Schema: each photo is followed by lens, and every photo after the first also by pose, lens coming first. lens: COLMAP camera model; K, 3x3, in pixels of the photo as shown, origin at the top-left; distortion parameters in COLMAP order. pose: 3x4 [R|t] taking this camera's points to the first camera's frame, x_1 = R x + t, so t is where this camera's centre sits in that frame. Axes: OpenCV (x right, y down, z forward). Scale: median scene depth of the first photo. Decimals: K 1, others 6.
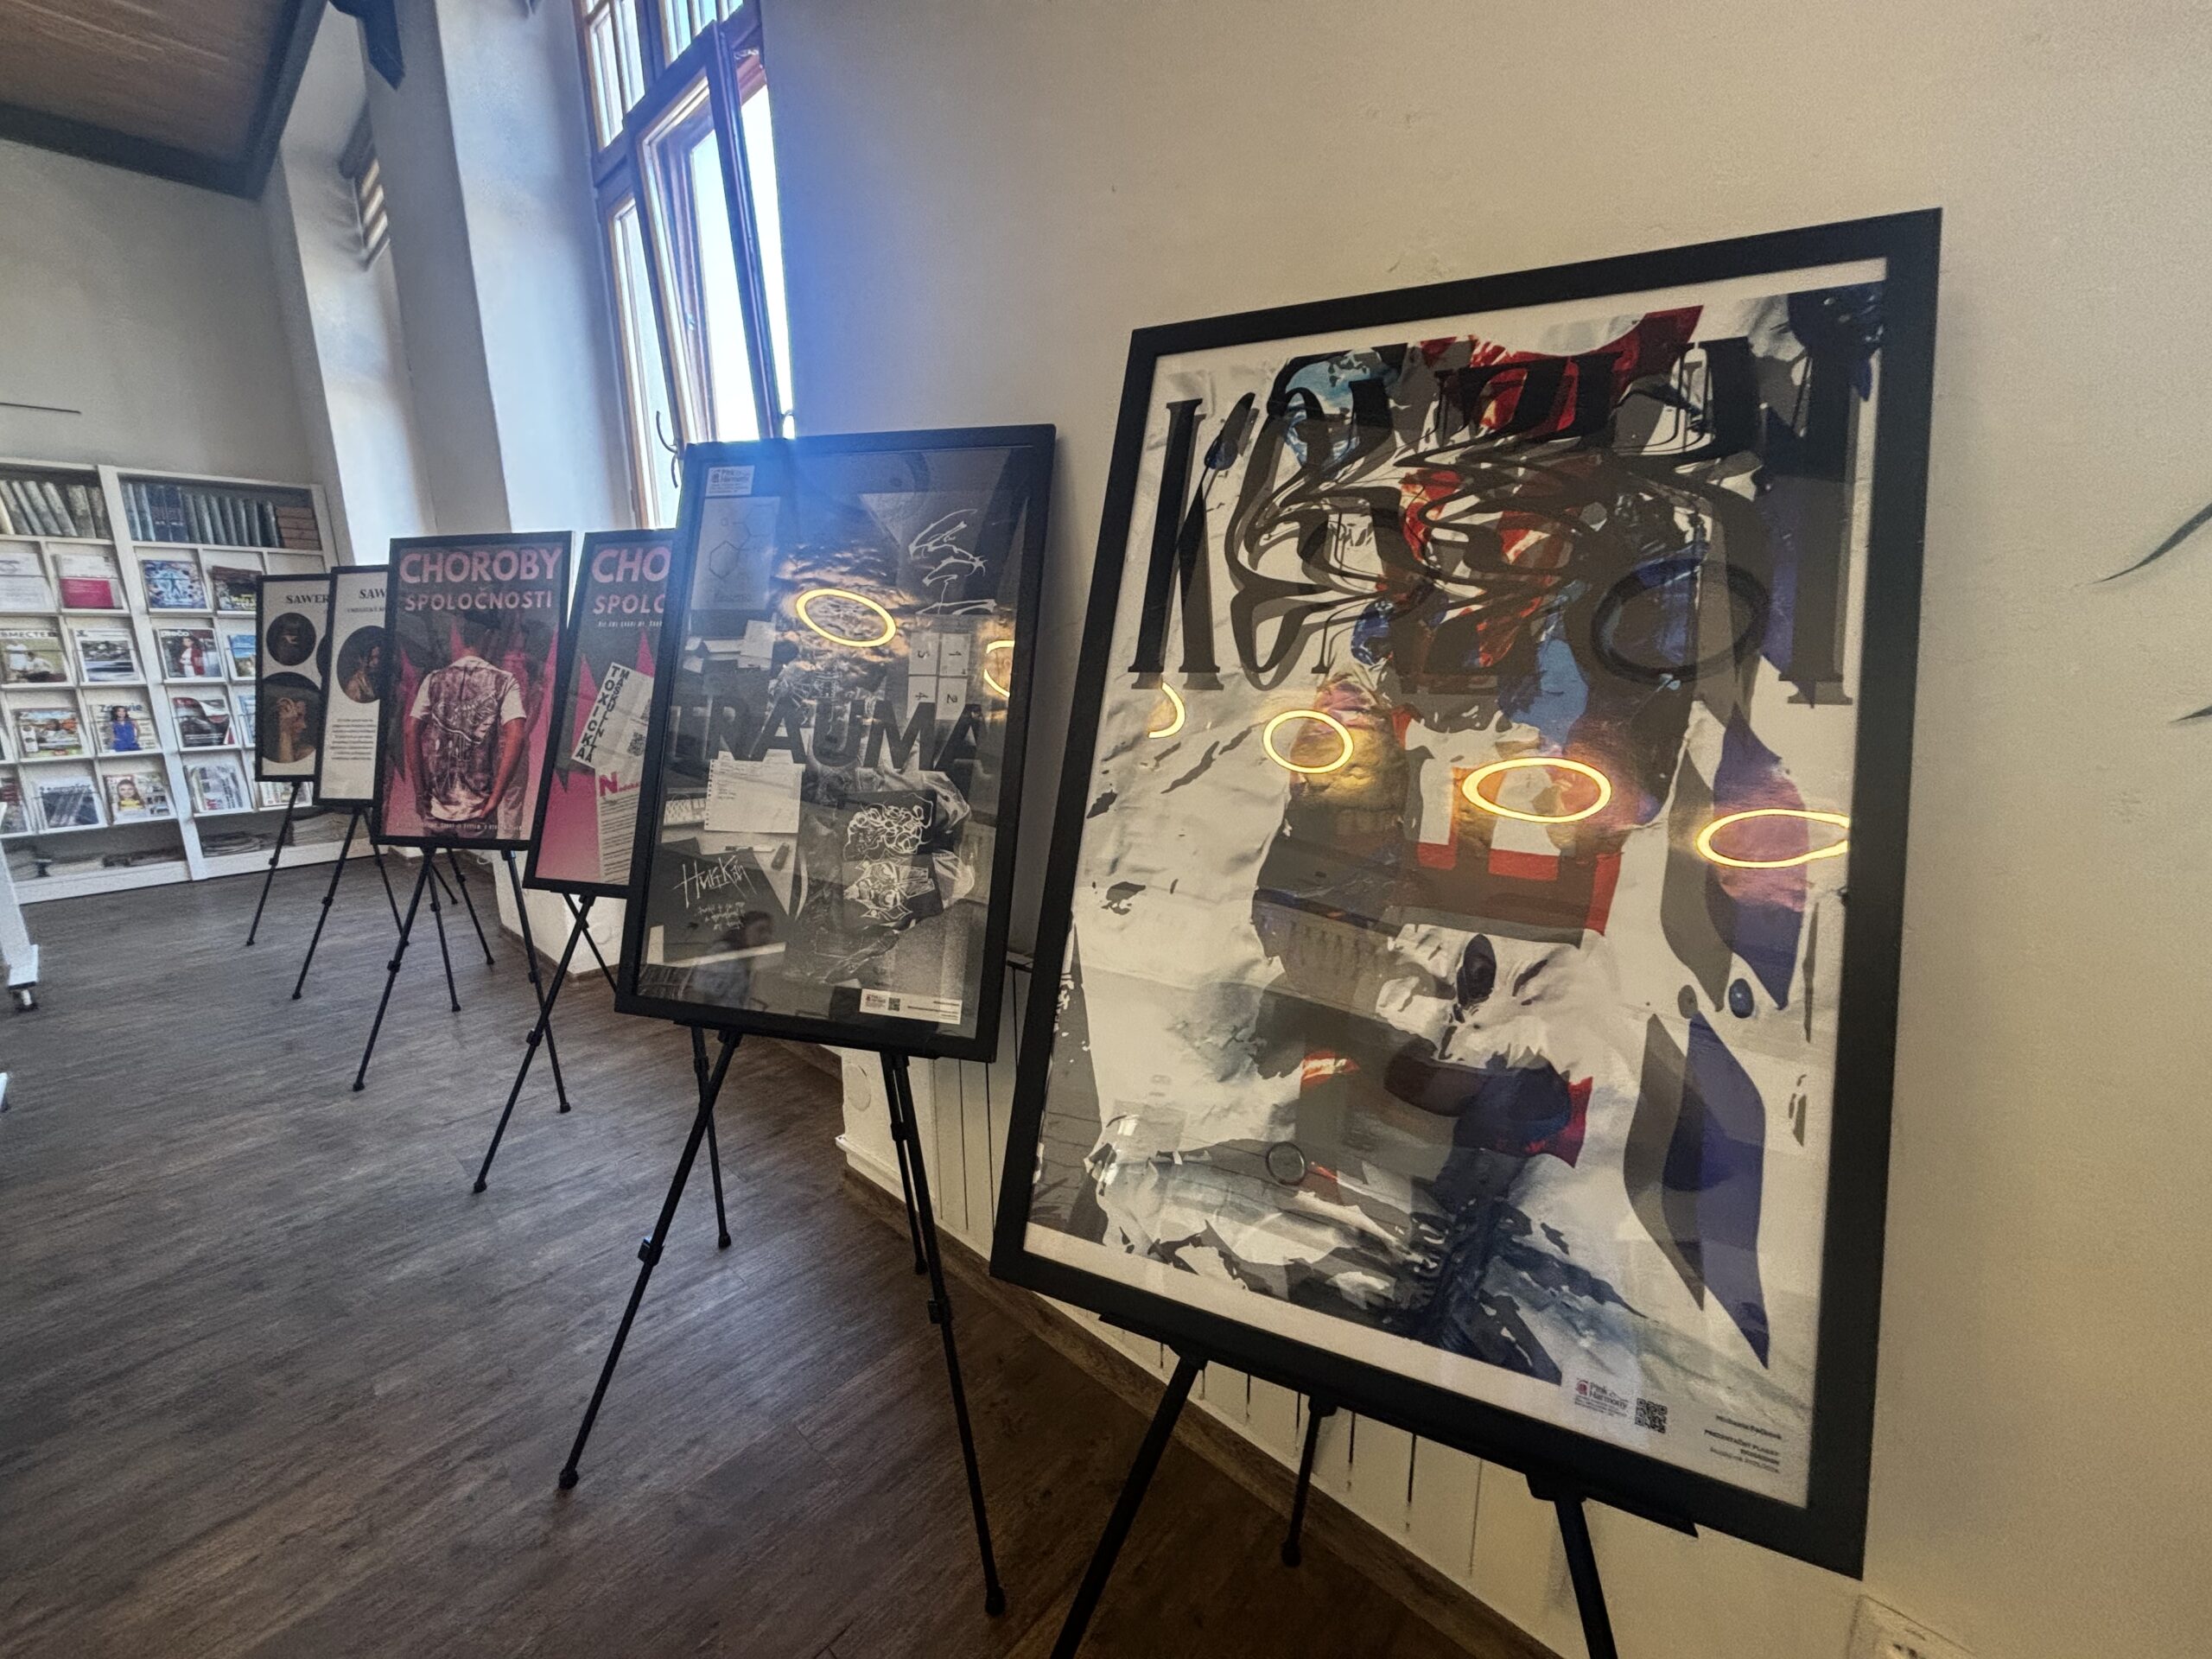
lens RADIAL K [[884.8, 0, 1108.1], [0, 884.8, 835.5], [0, 0, 1]] dist [-0.003593, 0.000112]
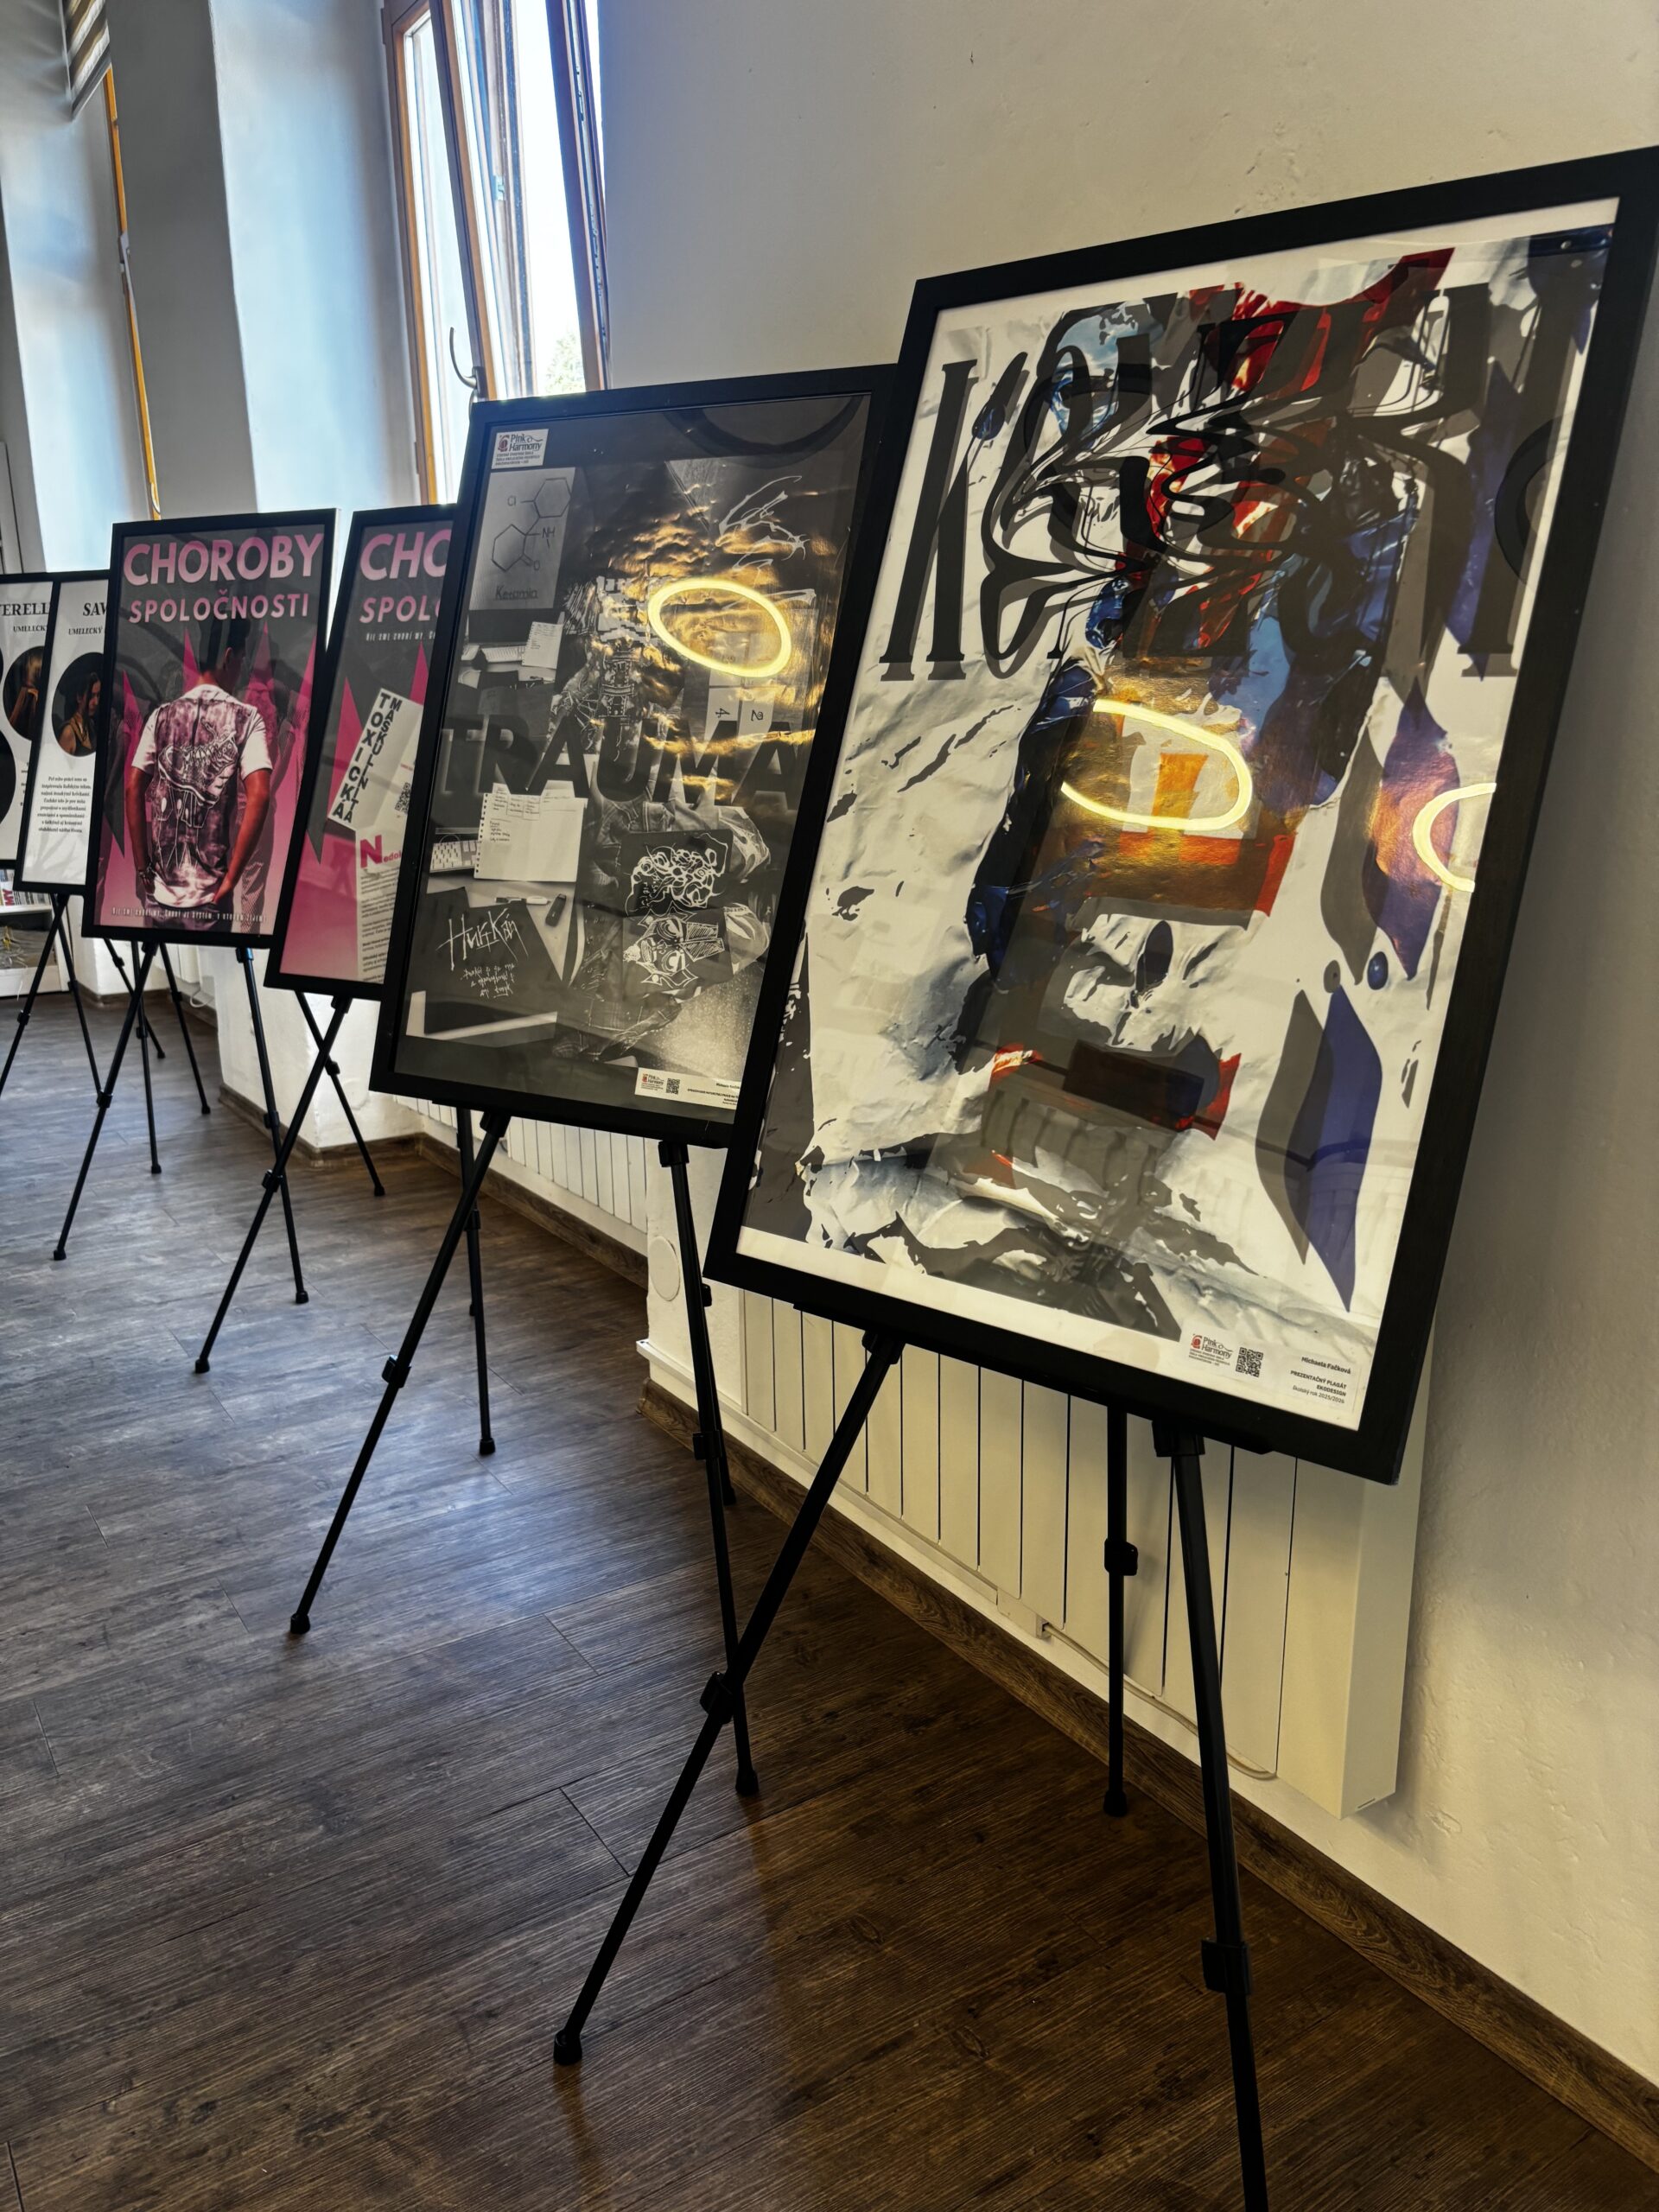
lens RADIAL K [[1685.7, 0, 814.7], [0, 1685.7, 1110.6], [0, 0, 1]] dist [0.026898, -0.038058]
pose [[0.966700, 0.054337, -0.250079, 0.159538], [-0.045302, 0.998101, 0.041749, 0.079347], [0.251872, -0.029030, 0.967325, -0.280683]]
